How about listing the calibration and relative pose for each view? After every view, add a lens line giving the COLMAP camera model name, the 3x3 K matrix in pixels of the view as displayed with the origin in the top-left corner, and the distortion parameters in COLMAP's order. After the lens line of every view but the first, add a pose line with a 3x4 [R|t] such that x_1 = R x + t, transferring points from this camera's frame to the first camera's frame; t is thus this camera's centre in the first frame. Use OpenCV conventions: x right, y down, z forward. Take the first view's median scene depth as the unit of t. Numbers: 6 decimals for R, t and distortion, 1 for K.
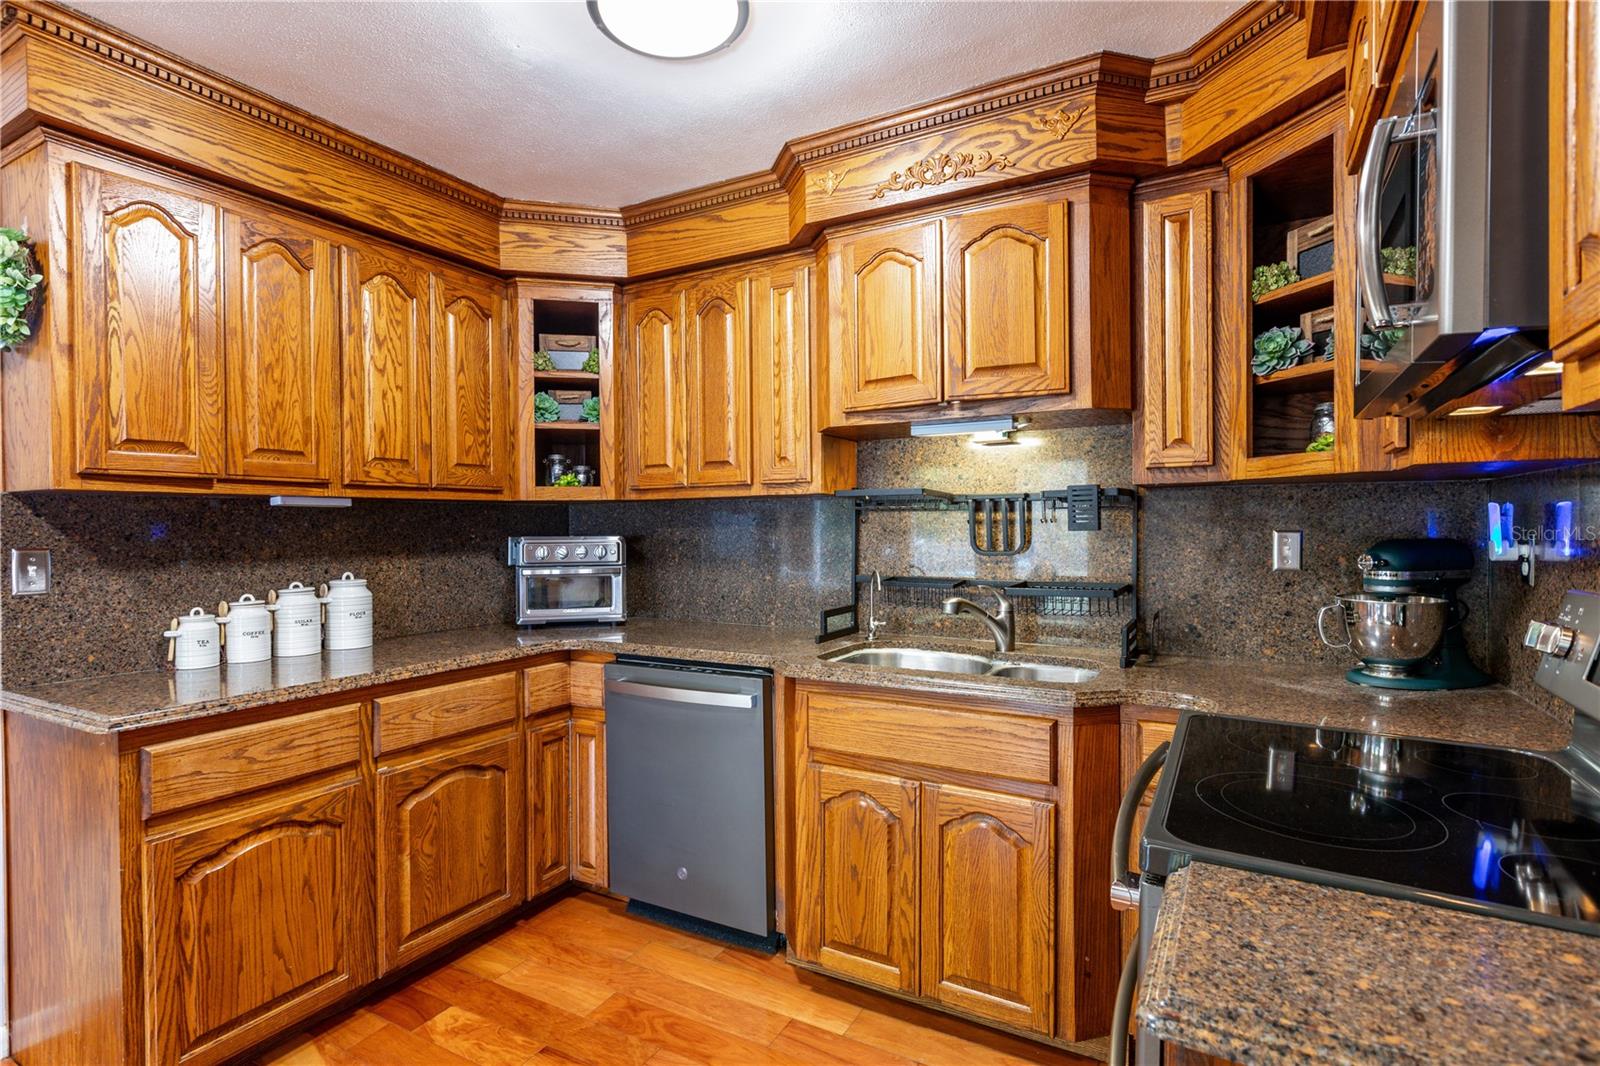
lens RADIAL K [[782.3, 0, 800.9], [0, 782.3, 532.6], [0, 0, 1]] dist [0.002198, 0.000854]
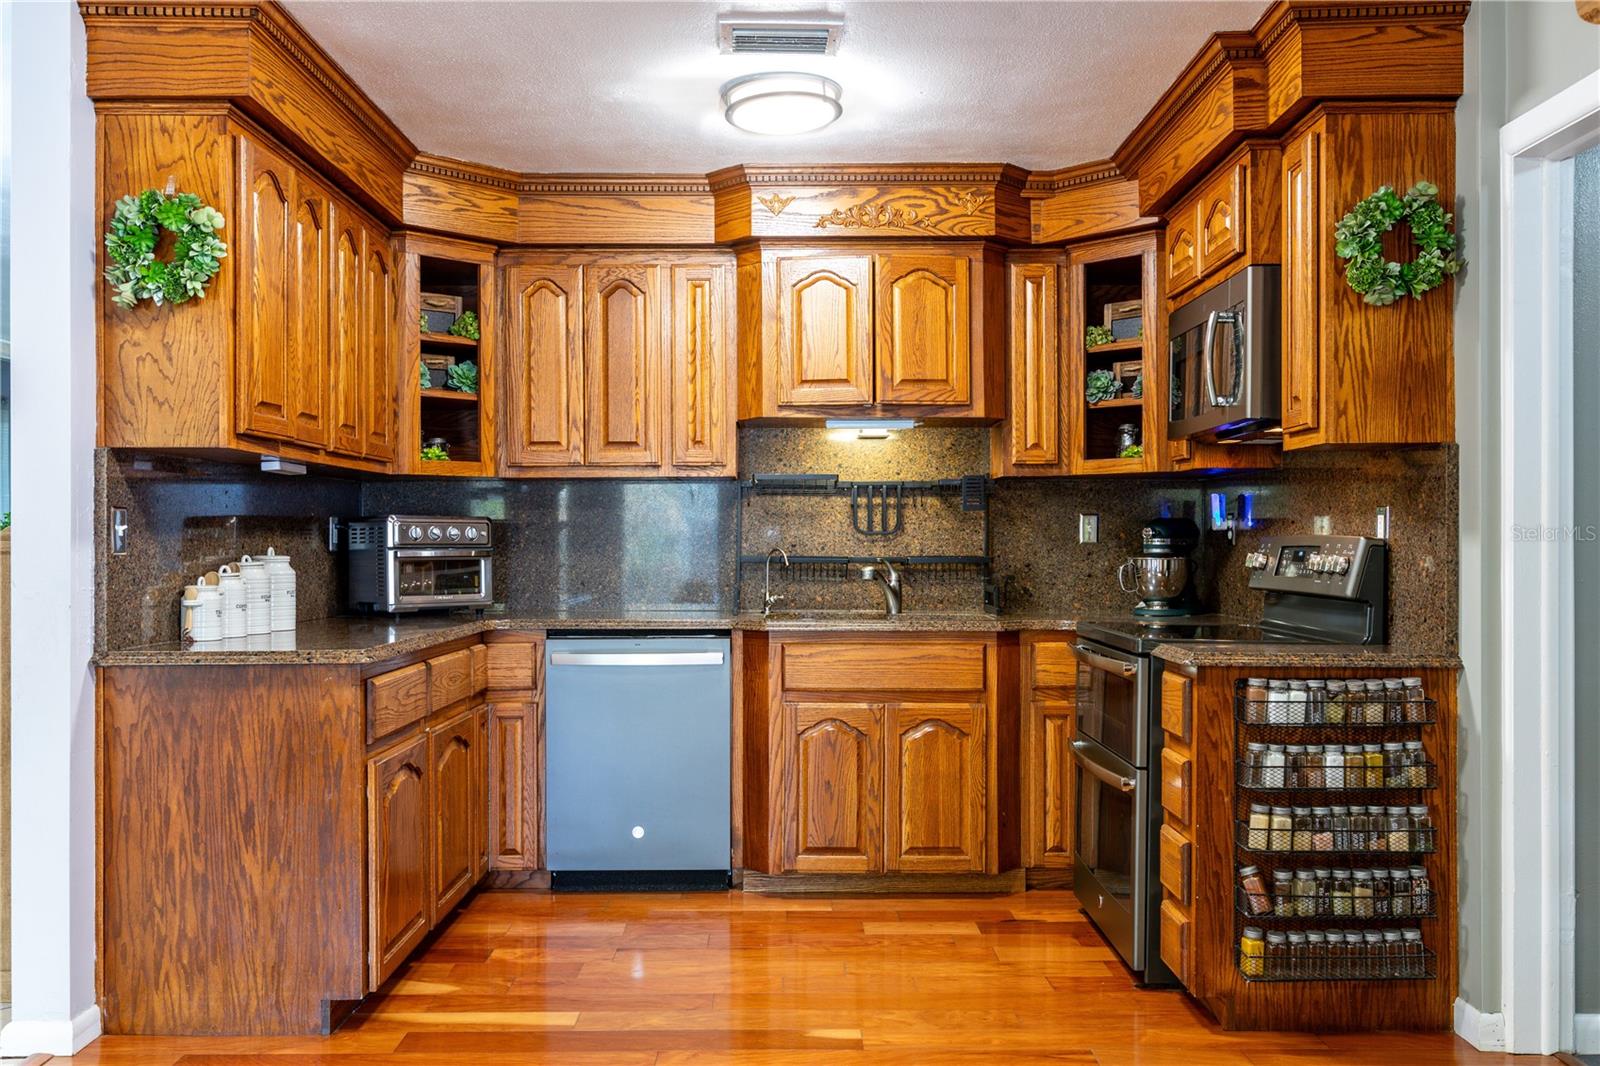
lens RADIAL K [[1298.9, 0, 801.2], [0, 1298.9, 538.2], [0, 0, 1]] dist [0.040049, -0.005619]
pose [[0.871262, 0.007424, 0.490762, -0.938731], [-0.000556, 0.999900, -0.014139, 0.073193], [-0.490818, 0.012046, 0.871179, -0.732054]]
